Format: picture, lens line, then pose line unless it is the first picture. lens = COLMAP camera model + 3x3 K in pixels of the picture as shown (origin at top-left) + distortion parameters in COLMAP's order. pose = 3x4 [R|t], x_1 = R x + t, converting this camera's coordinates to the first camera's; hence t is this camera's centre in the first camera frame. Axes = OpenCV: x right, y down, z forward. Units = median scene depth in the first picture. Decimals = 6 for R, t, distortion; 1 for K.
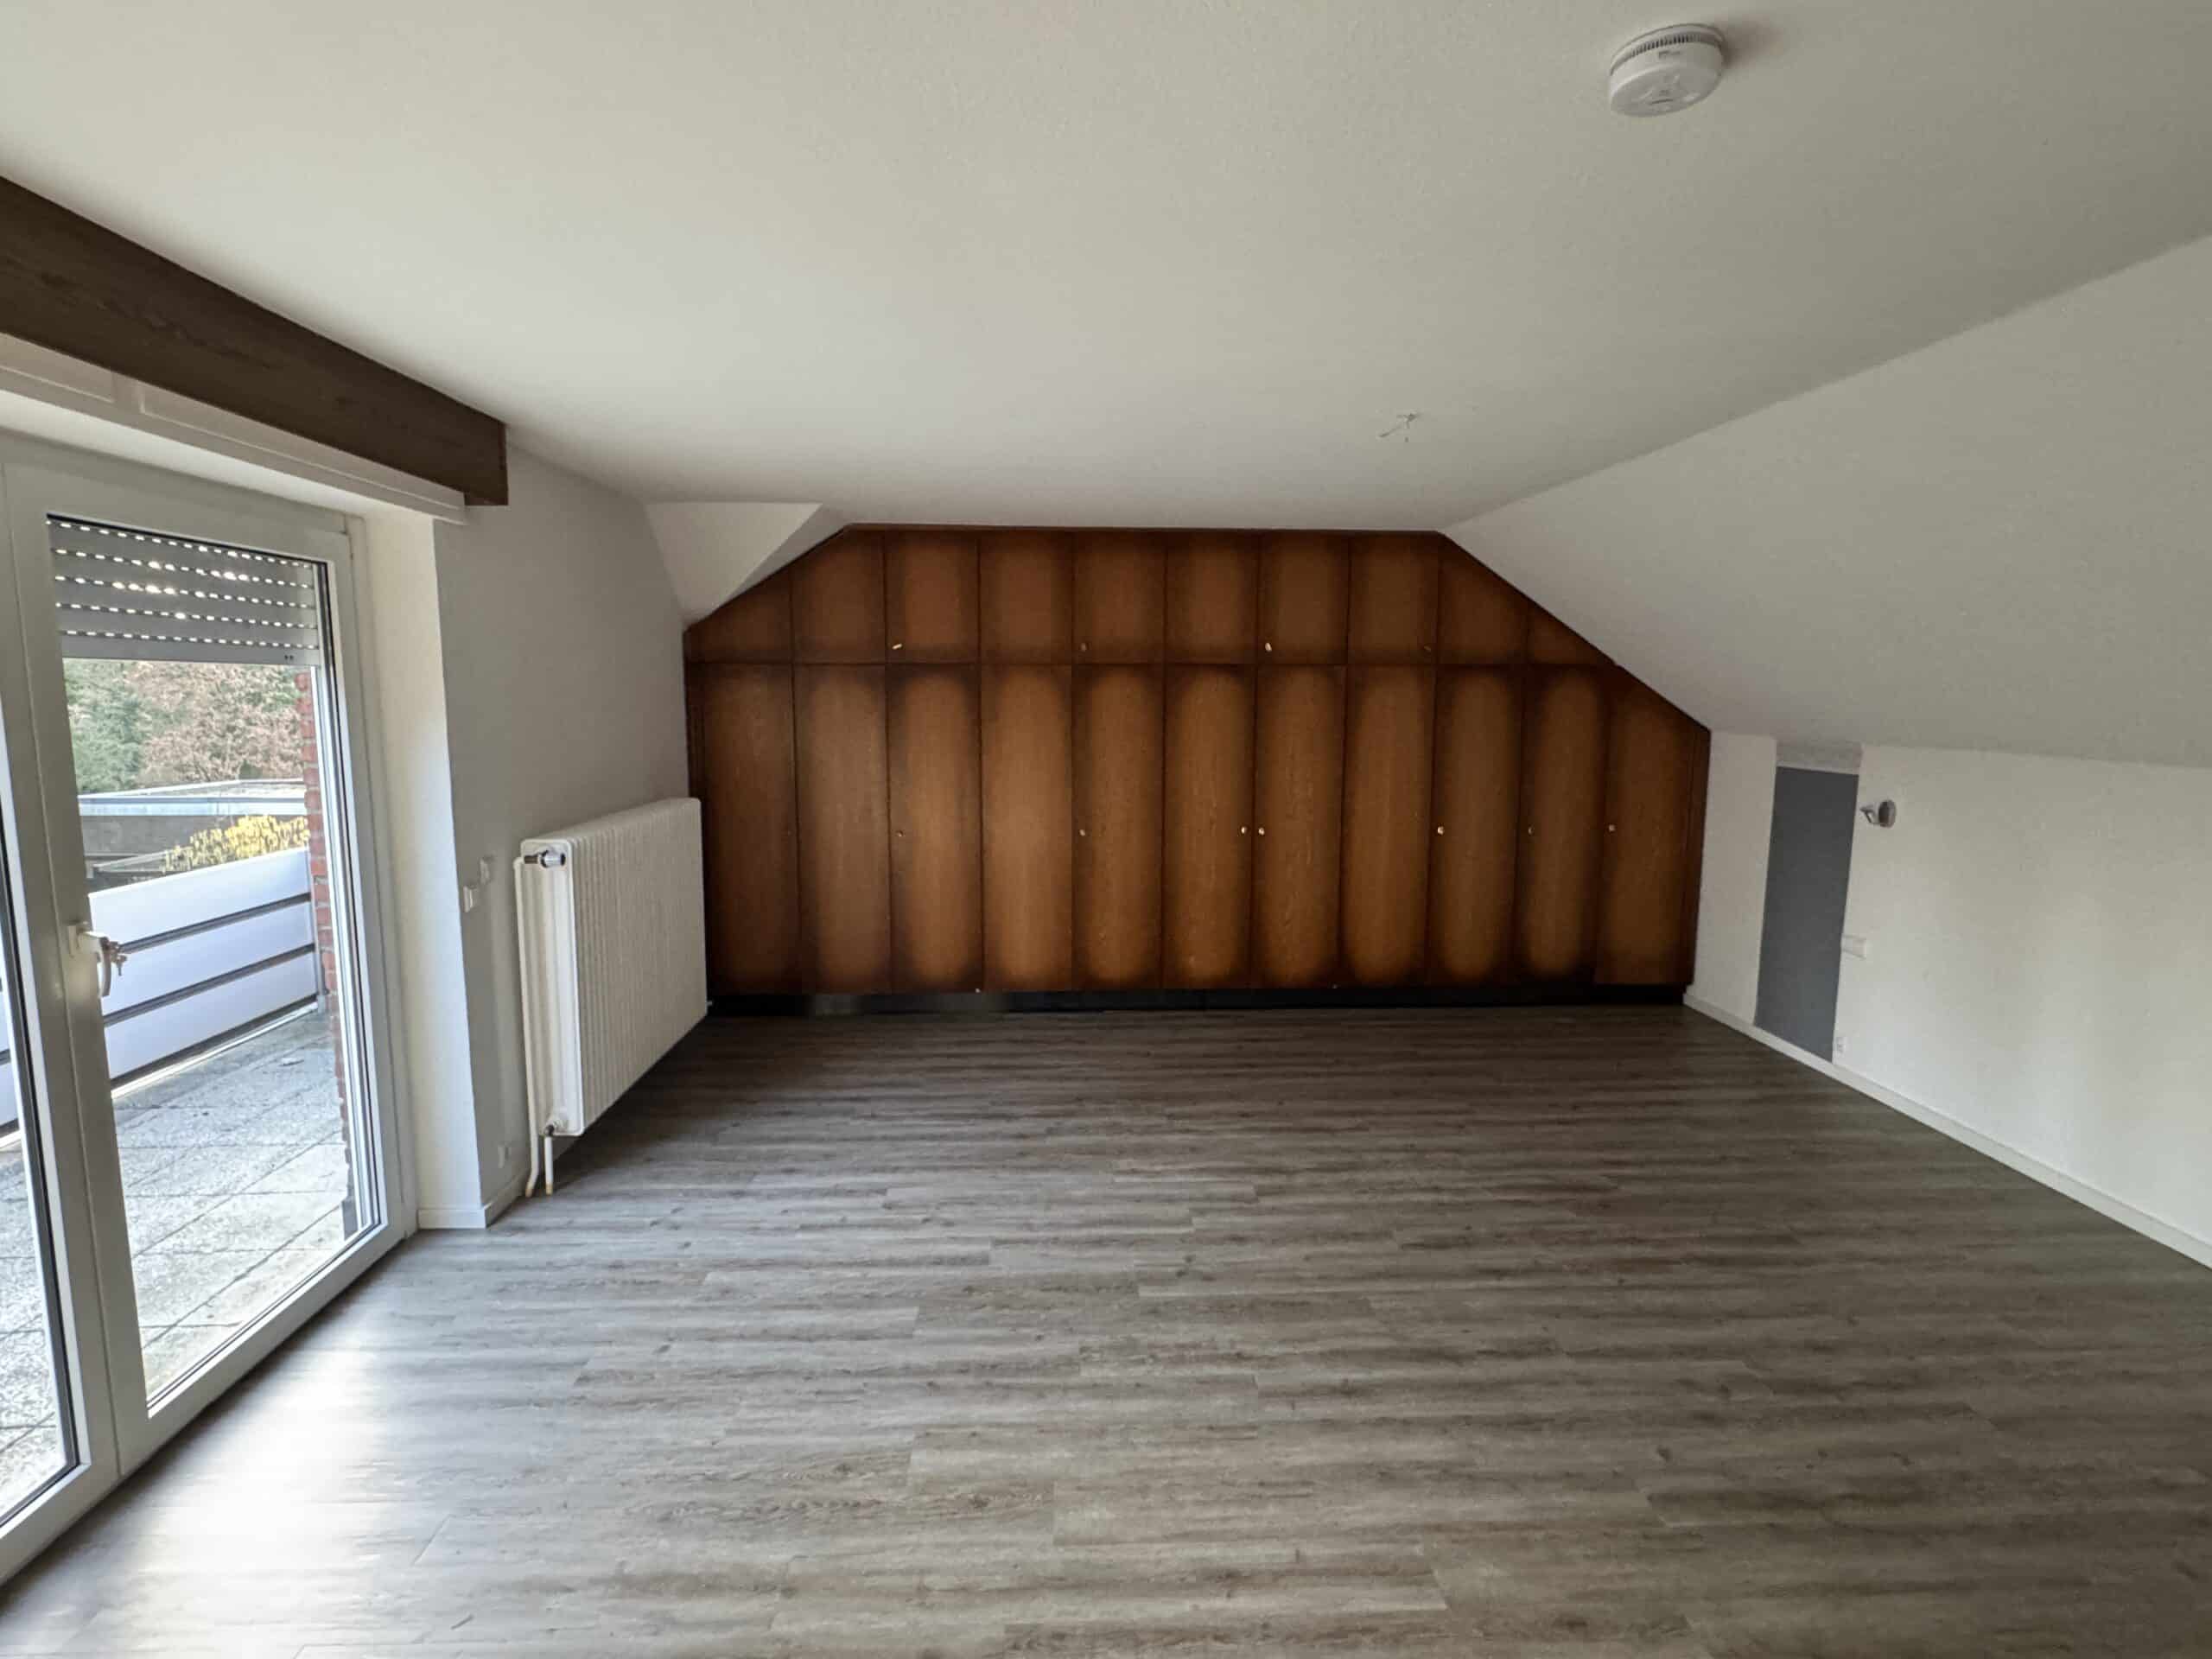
lens RADIAL K [[1108.8, 0, 1100.4], [0, 1108.8, 837.5], [0, 0, 1]] dist [-0.001690, -0.000775]
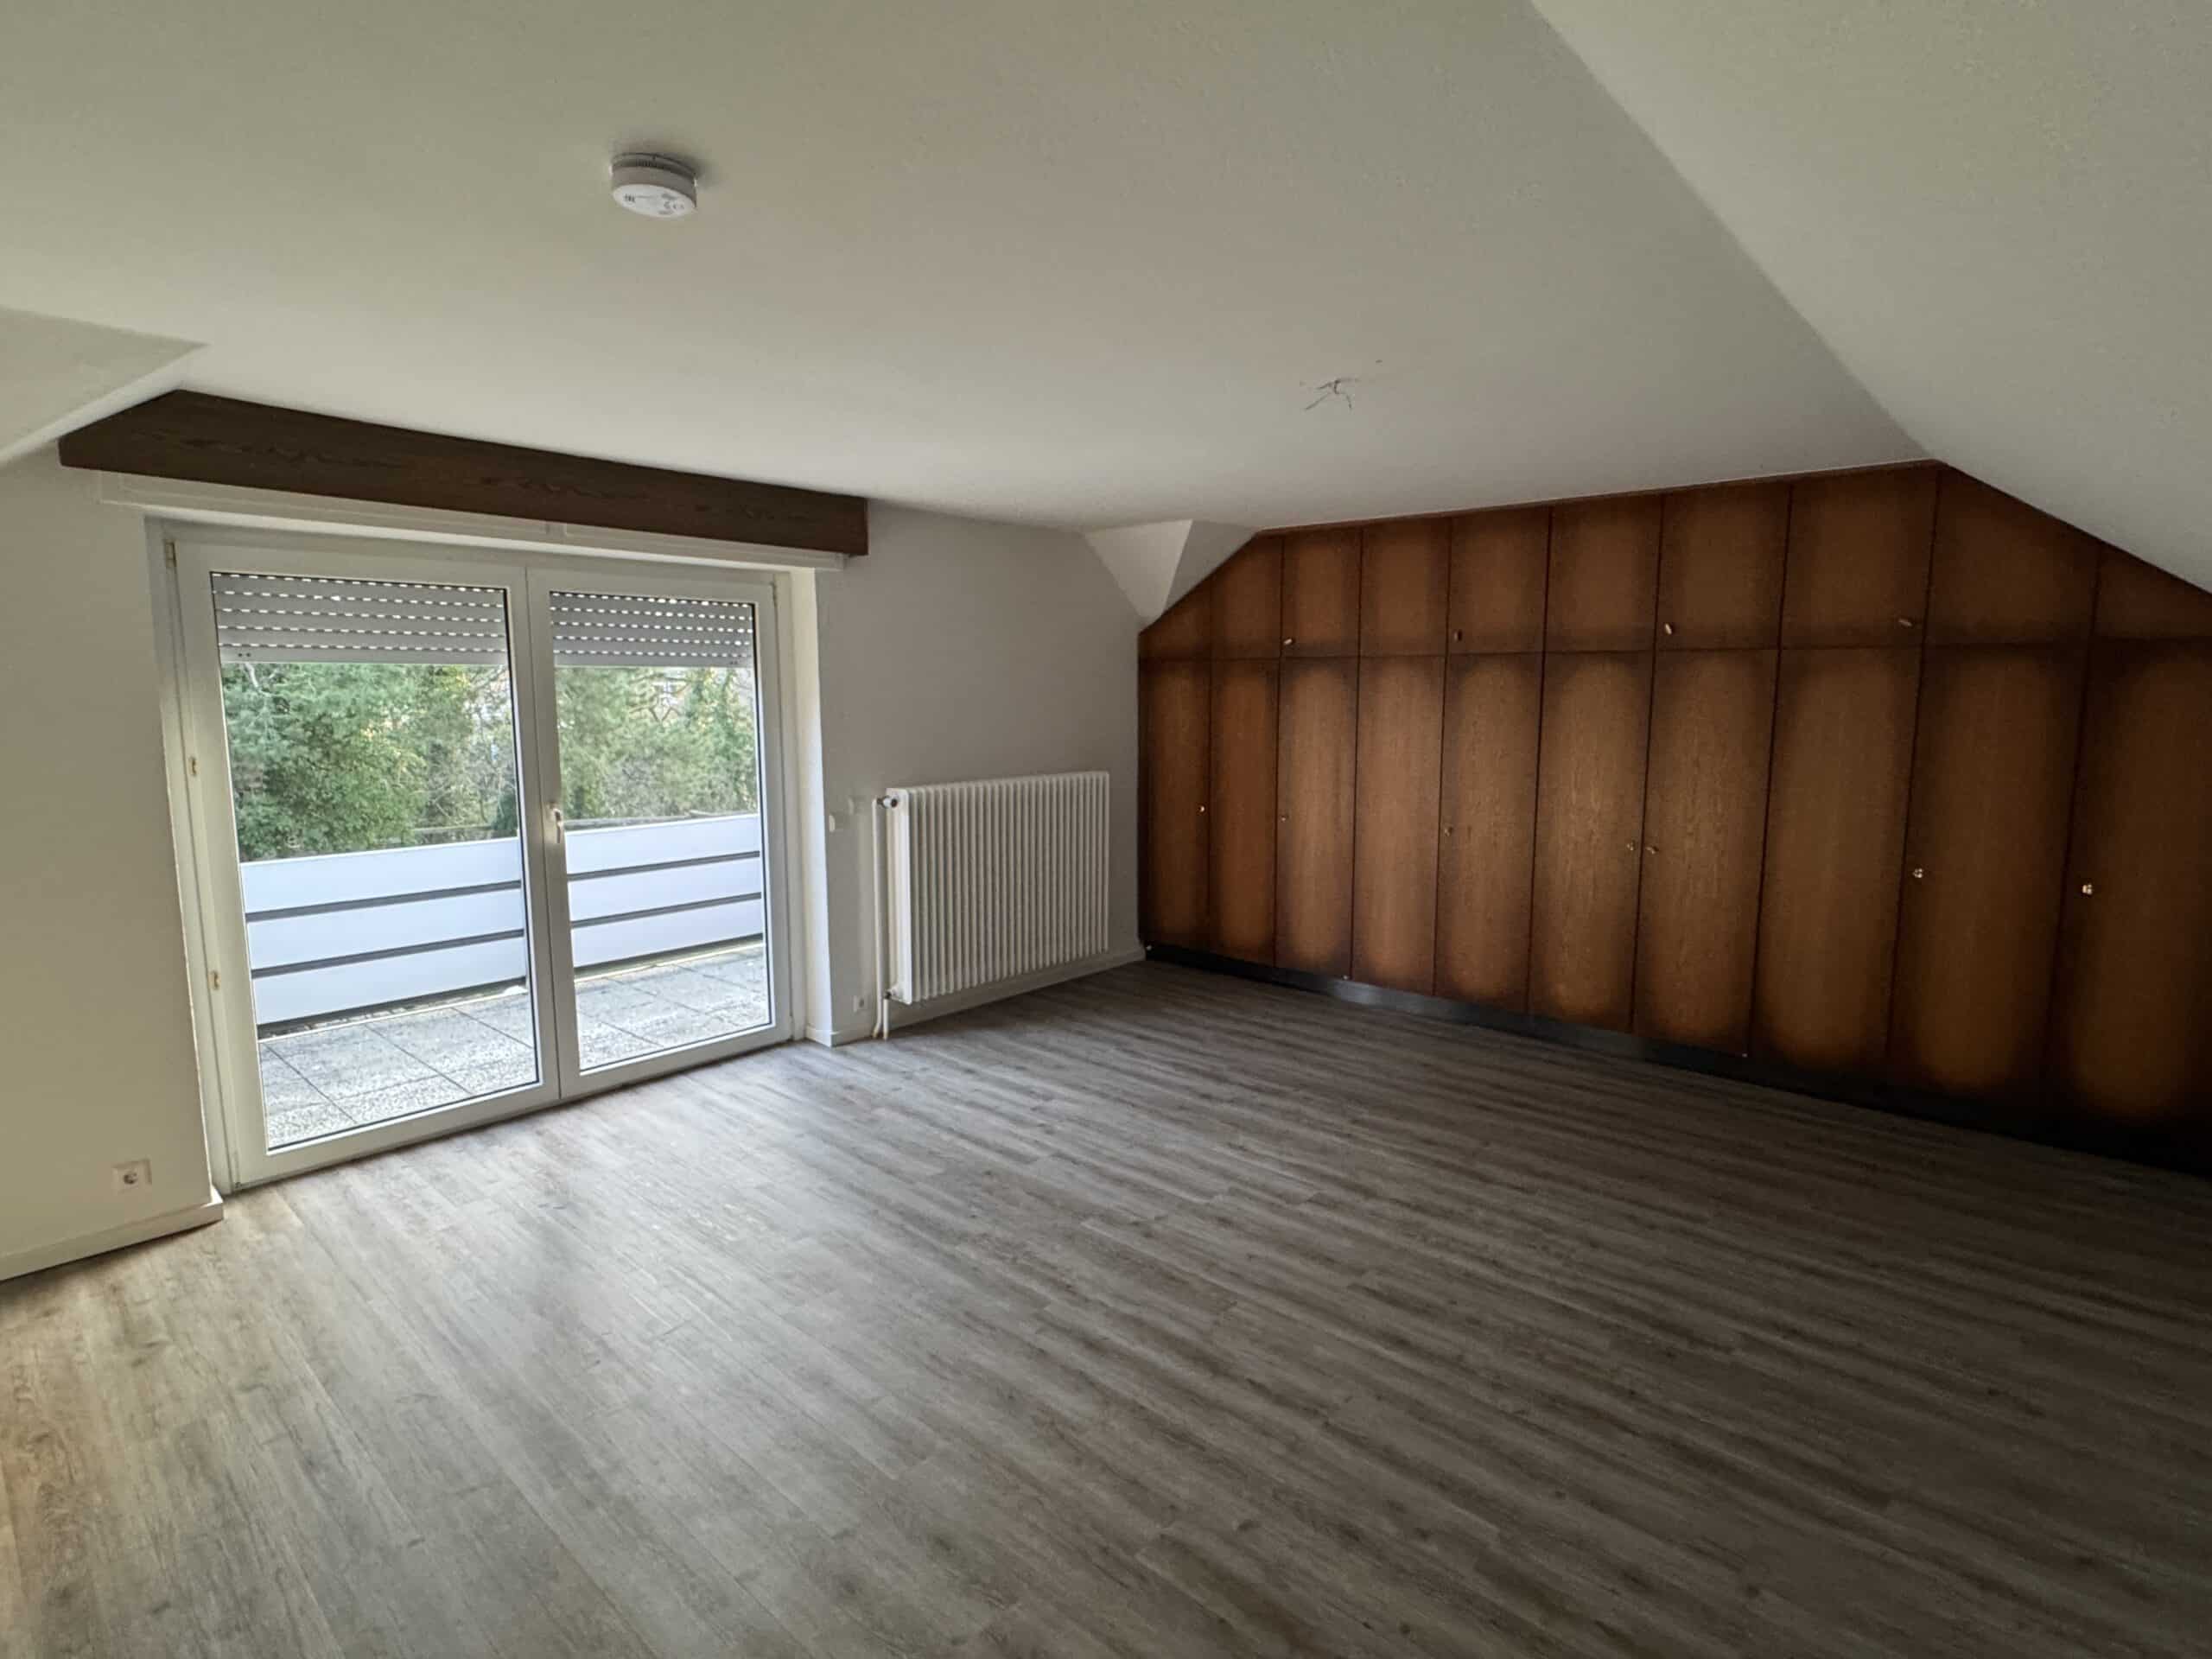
lens RADIAL K [[1110.3, 0, 1103.5], [0, 1110.3, 828.4], [0, 0, 1]] dist [0.000321, -0.000248]
pose [[0.714619, 0.086892, -0.694096, 0.652922], [-0.090459, 0.995403, 0.031477, -0.015981], [0.693640, 0.040293, 0.719194, 0.161980]]
